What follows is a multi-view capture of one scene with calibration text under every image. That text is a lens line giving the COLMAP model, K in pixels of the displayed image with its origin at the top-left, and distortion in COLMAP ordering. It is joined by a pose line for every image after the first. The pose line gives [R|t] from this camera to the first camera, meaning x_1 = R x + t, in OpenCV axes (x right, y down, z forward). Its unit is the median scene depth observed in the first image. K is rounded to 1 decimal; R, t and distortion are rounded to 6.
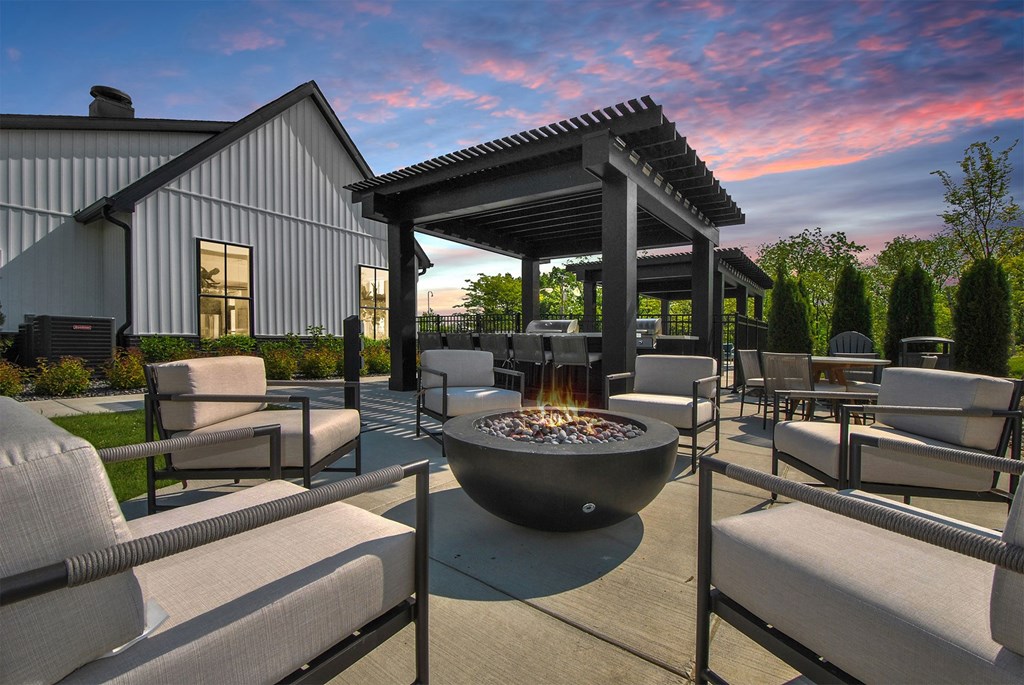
lens RADIAL K [[454.7, 0, 513.7], [0, 454.7, 342.8], [0, 0, 1]] dist [-0.005635, -0.001268]
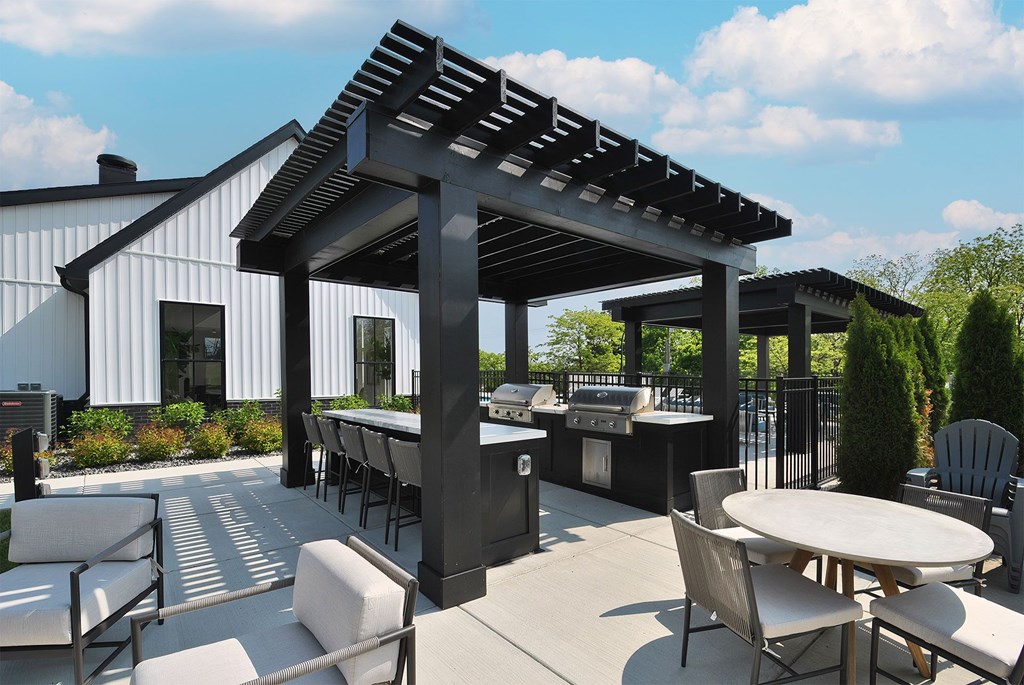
lens RADIAL K [[471.3, 0, 501.3], [0, 471.3, 376.5], [0, 0, 1]] dist [0.001304, -0.000072]
pose [[0.966943, -0.012627, -0.254679, 0.242813], [0.011682, 0.999918, -0.005222, -0.057121], [0.254724, 0.002074, 0.967012, 0.222213]]
